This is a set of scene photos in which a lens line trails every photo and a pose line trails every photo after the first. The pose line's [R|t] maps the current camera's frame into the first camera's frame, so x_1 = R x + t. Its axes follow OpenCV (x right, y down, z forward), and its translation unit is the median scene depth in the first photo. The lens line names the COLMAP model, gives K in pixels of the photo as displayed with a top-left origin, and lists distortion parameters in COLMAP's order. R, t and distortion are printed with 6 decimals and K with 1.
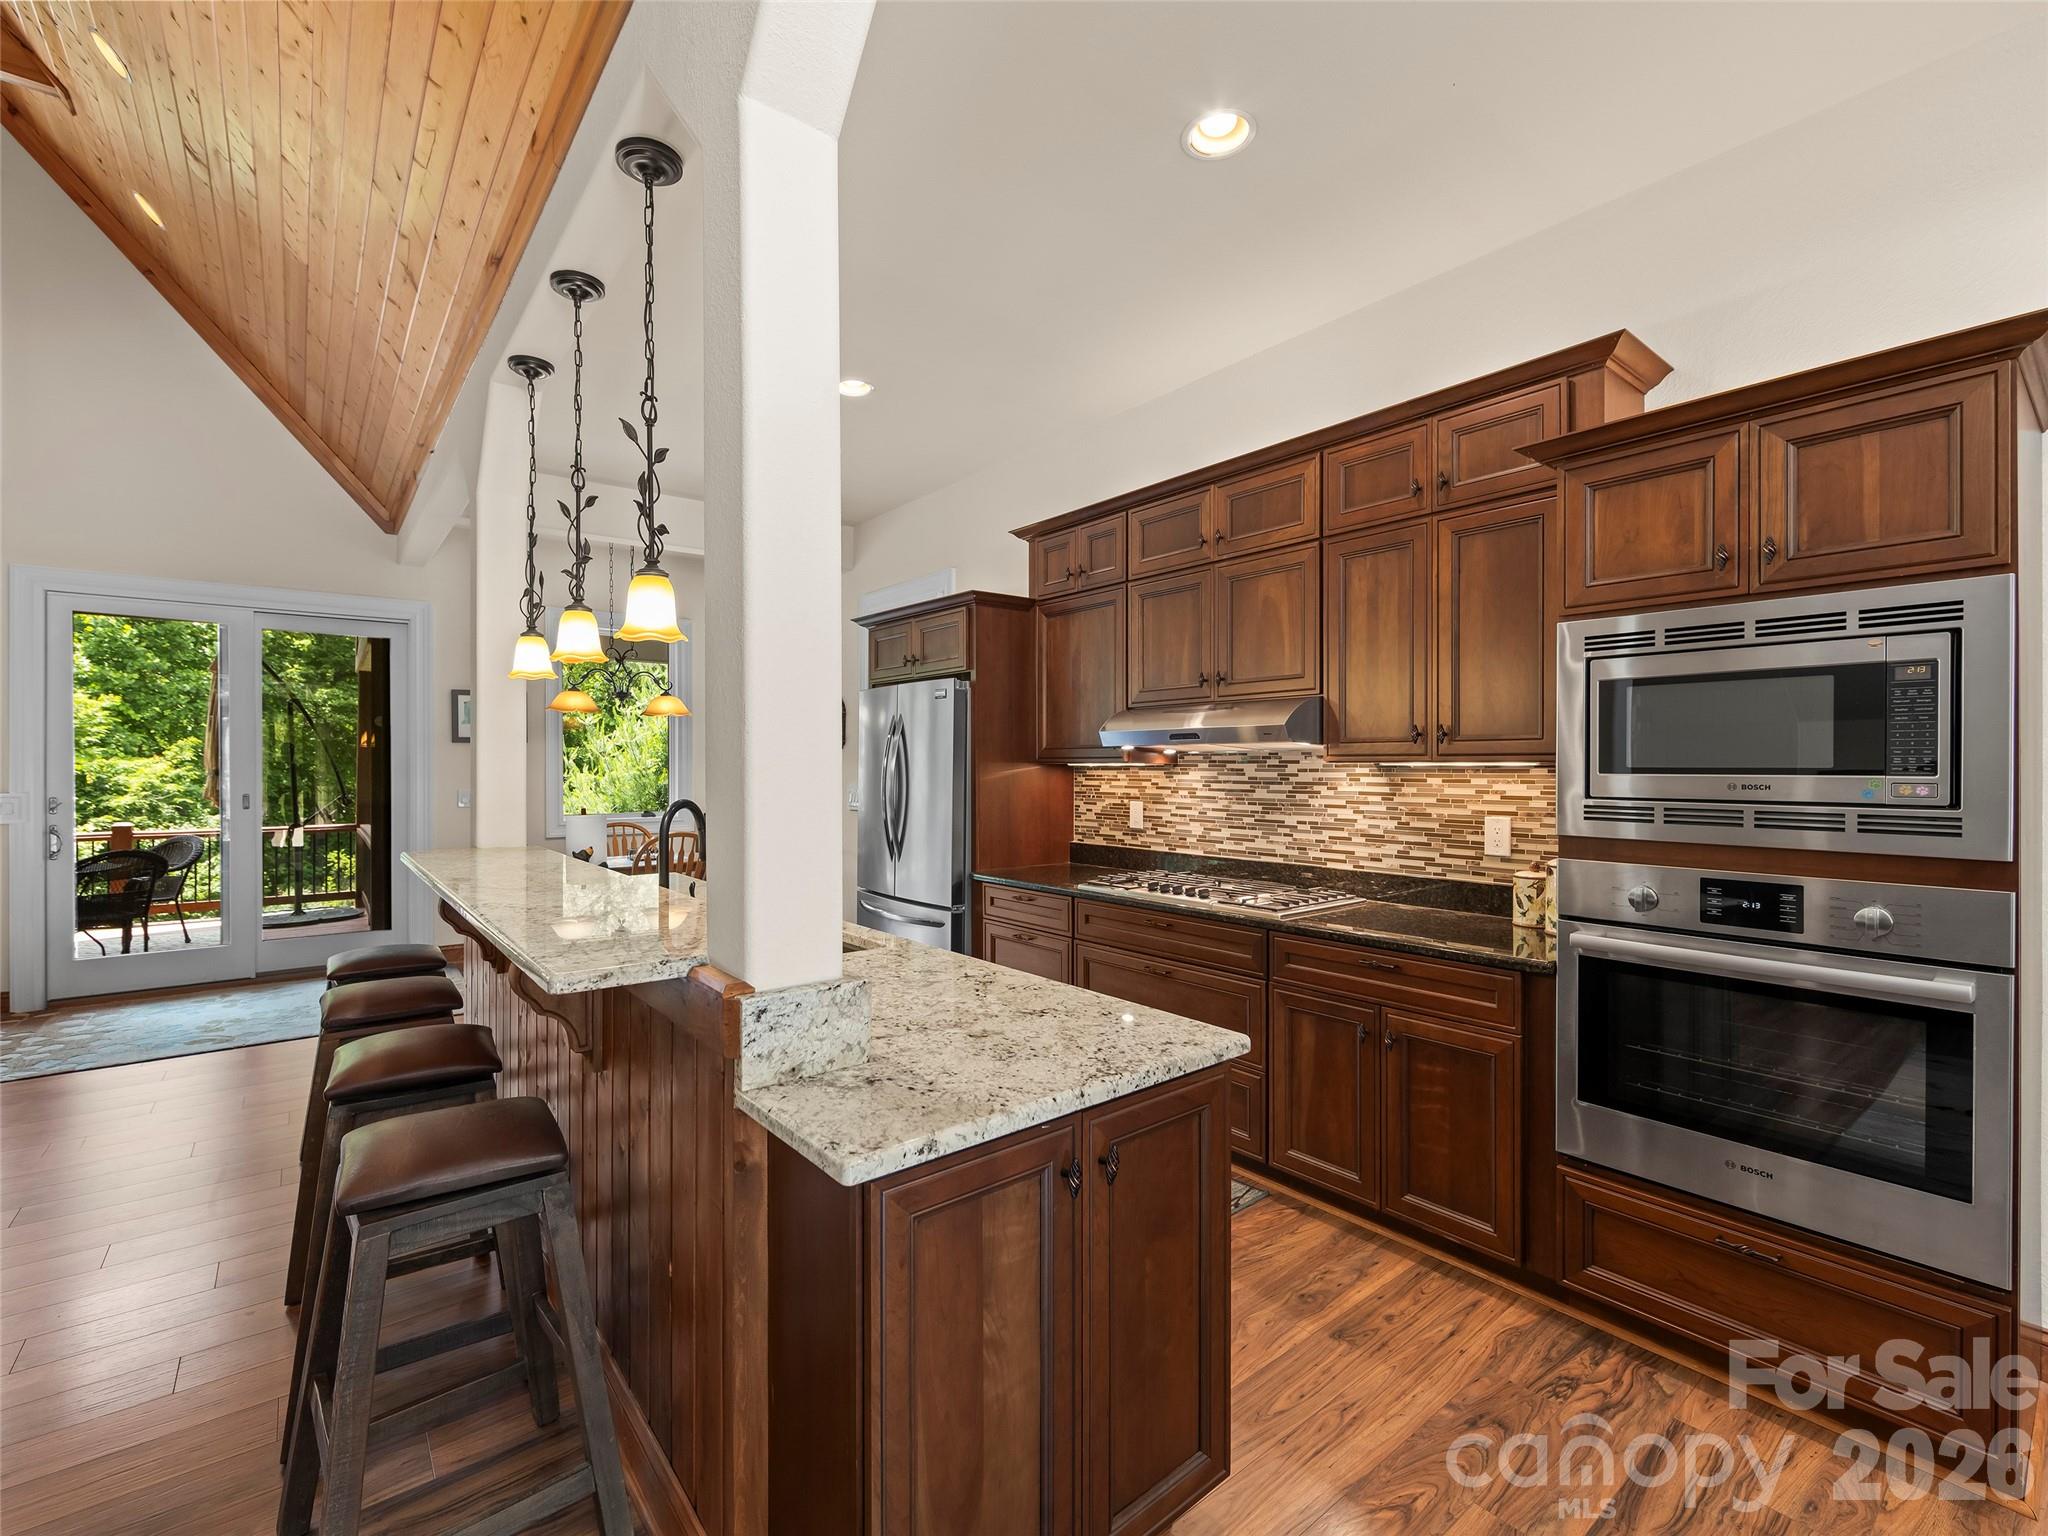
lens RADIAL K [[902.0, 0, 1006.3], [0, 902.0, 765.8], [0, 0, 1]] dist [0.000744, -0.001511]
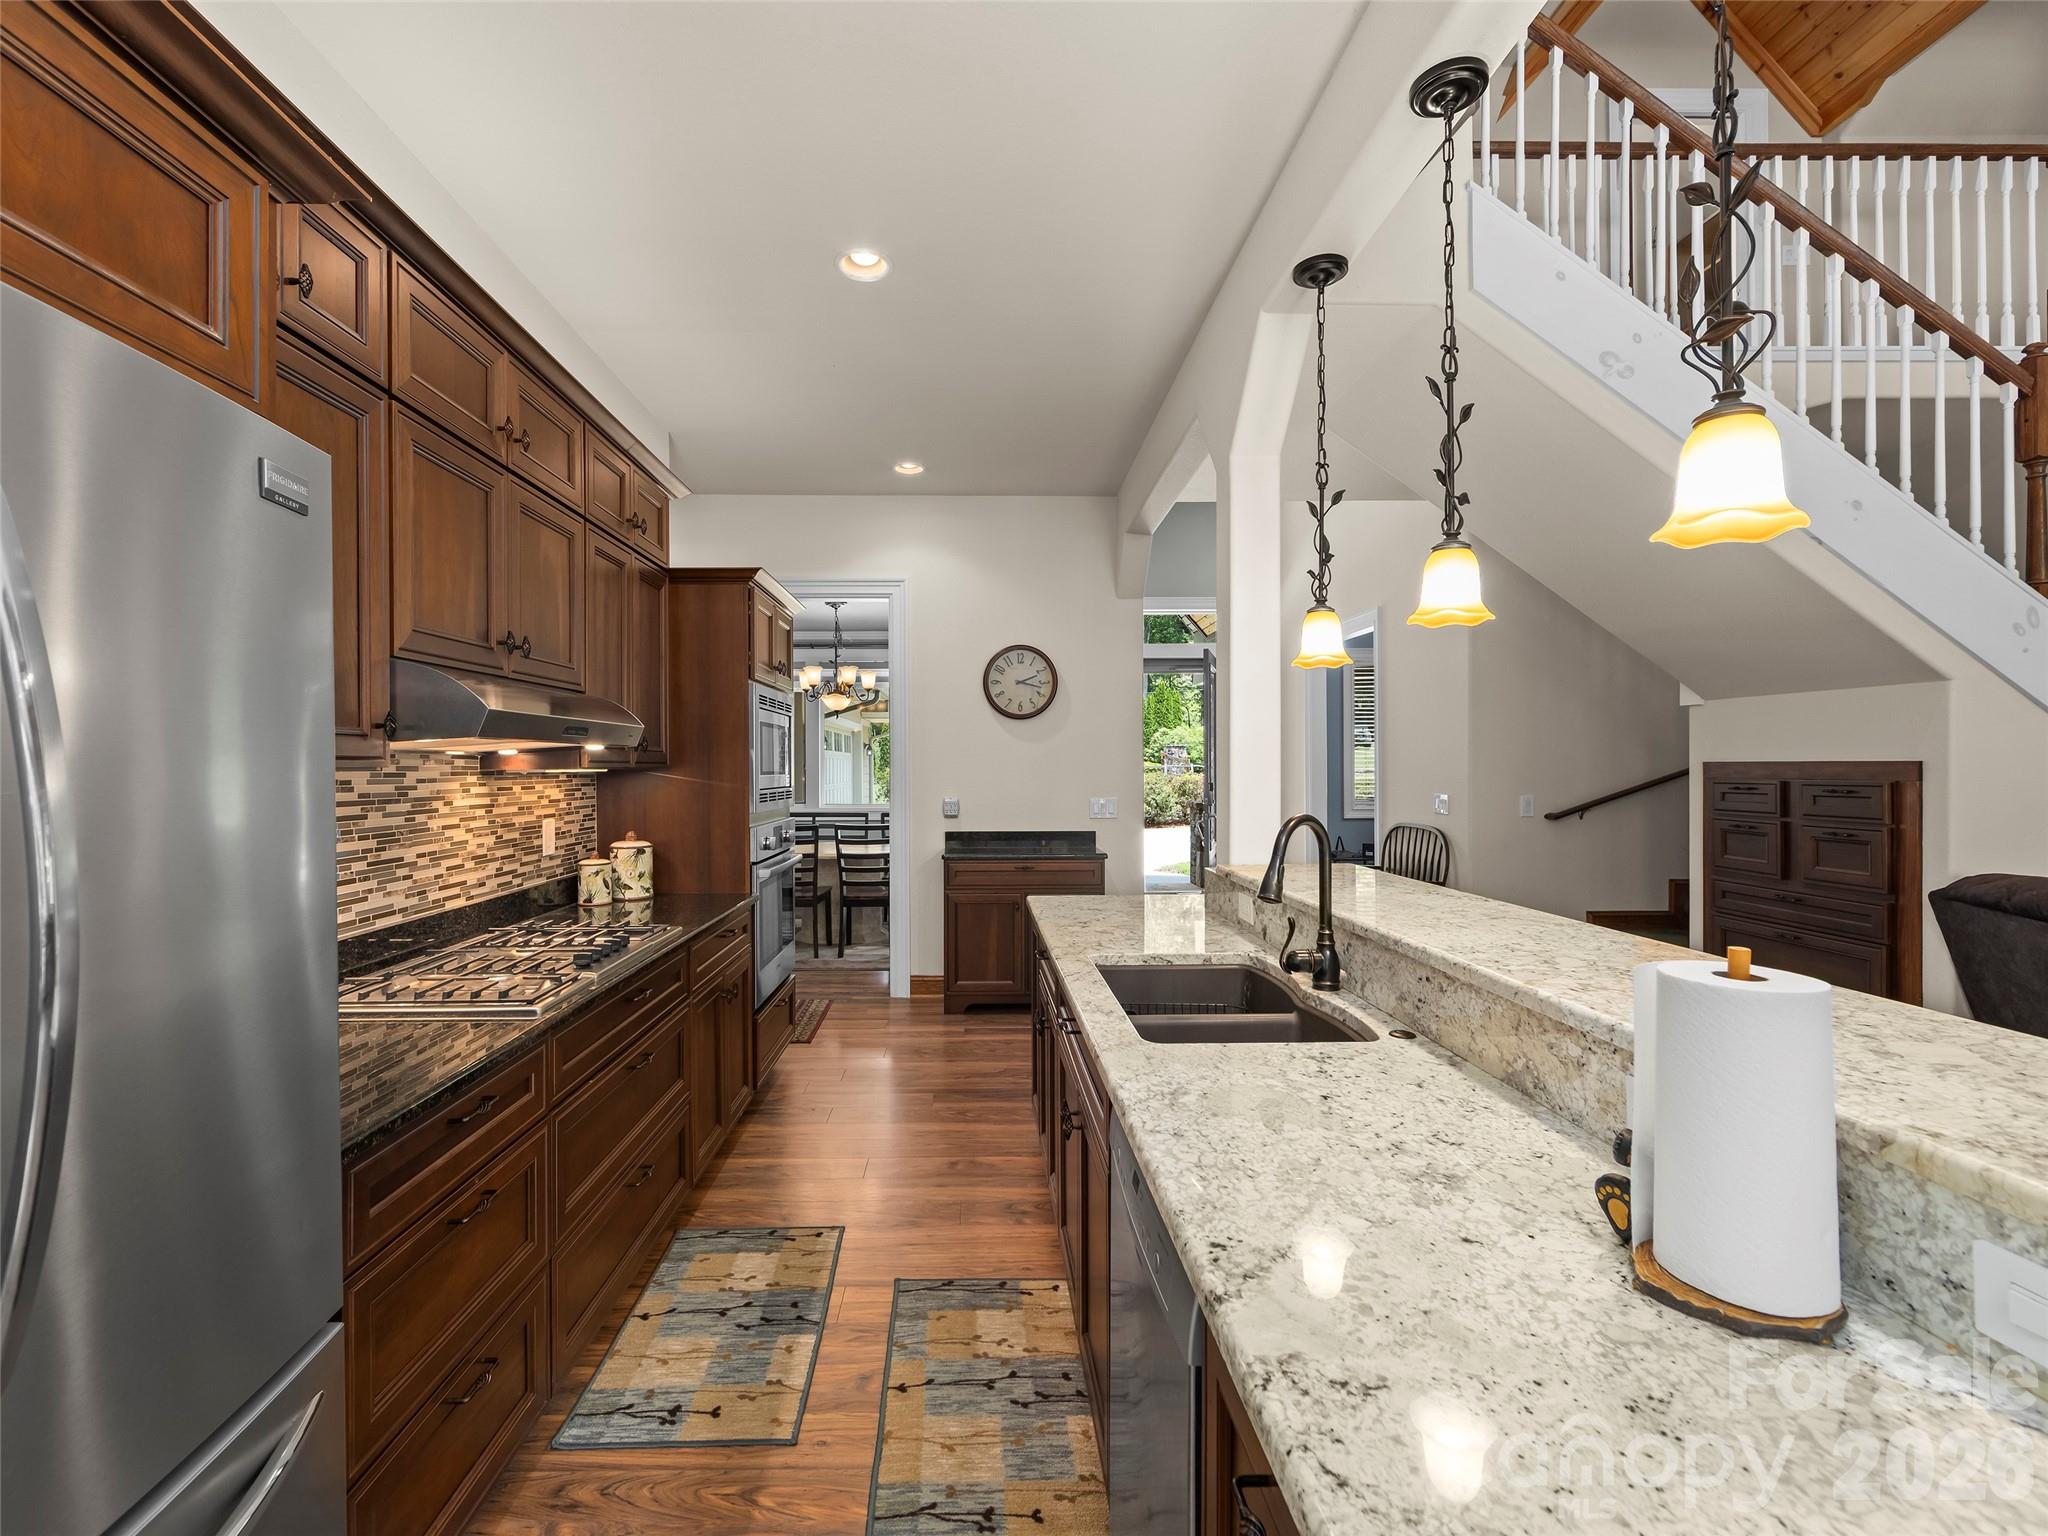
lens RADIAL K [[902.0, 0, 985.7], [0, 902.0, 765.2], [0, 0, 1]] dist [0.000744, -0.001511]
pose [[-0.796302, 0.004330, 0.604884, -0.485645], [0.003978, 0.999990, -0.001921, -0.004206], [-0.604886, 0.000877, -0.796311, 1.416686]]
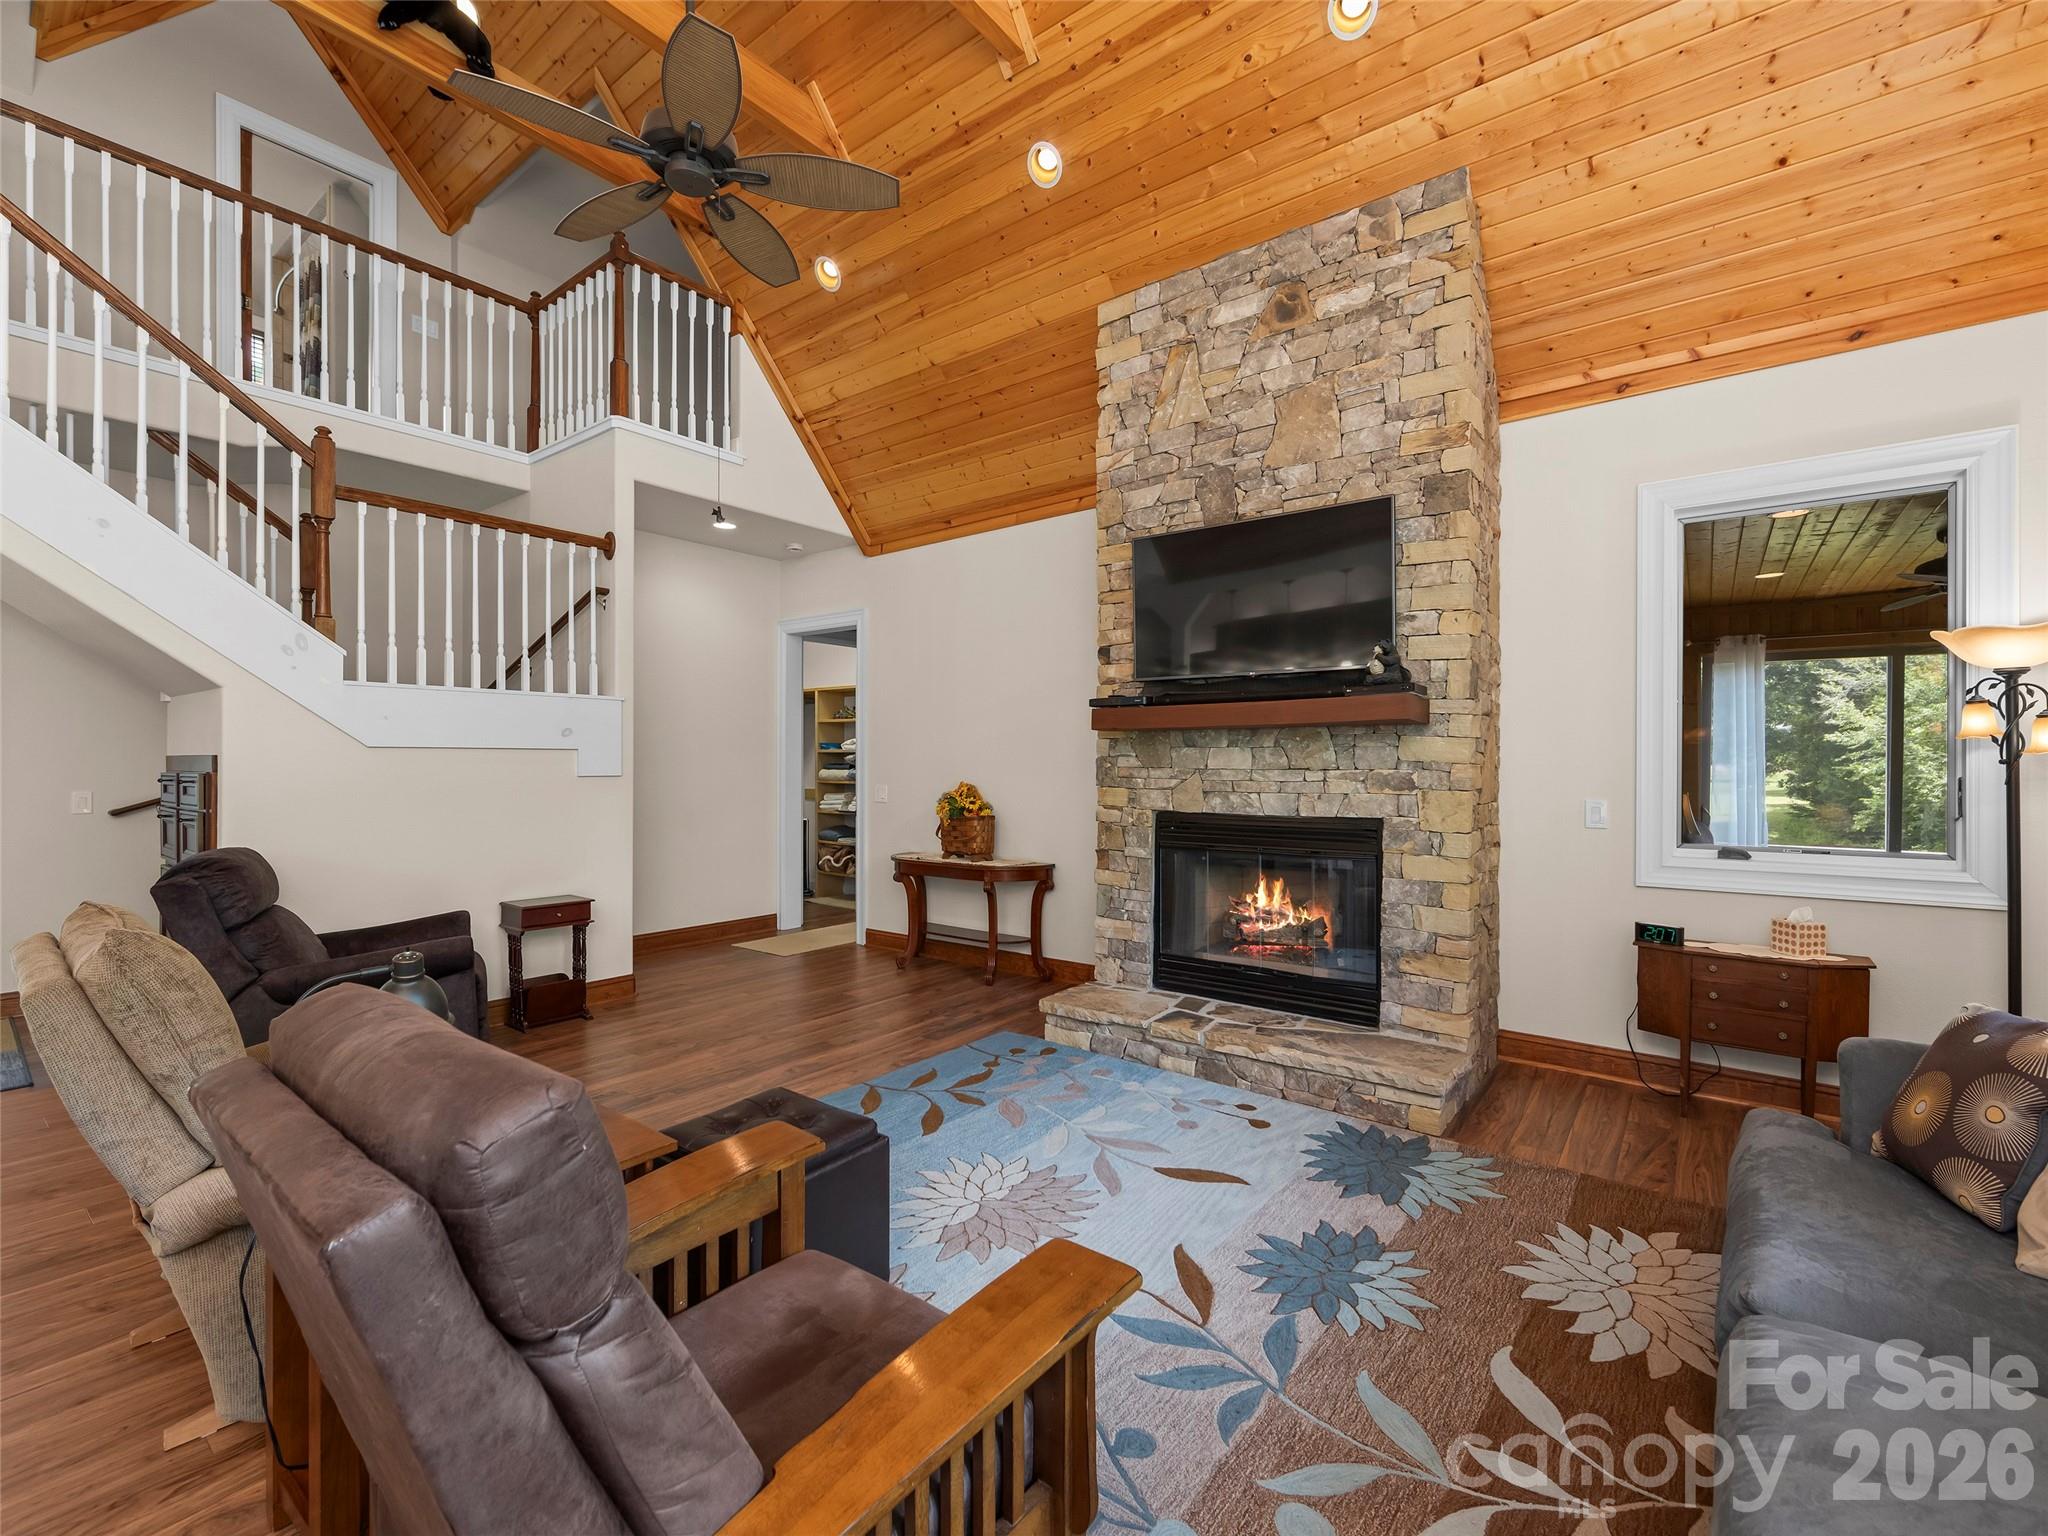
lens RADIAL K [[902.0, 0, 989.4], [0, 902.0, 764.6], [0, 0, 1]] dist [0.000744, -0.001511]
pose [[-0.973840, 0.000833, -0.227234, -1.467847], [0.000304, 0.999997, 0.002363, 0.004518], [0.227235, 0.002233, -0.973837, 1.373365]]
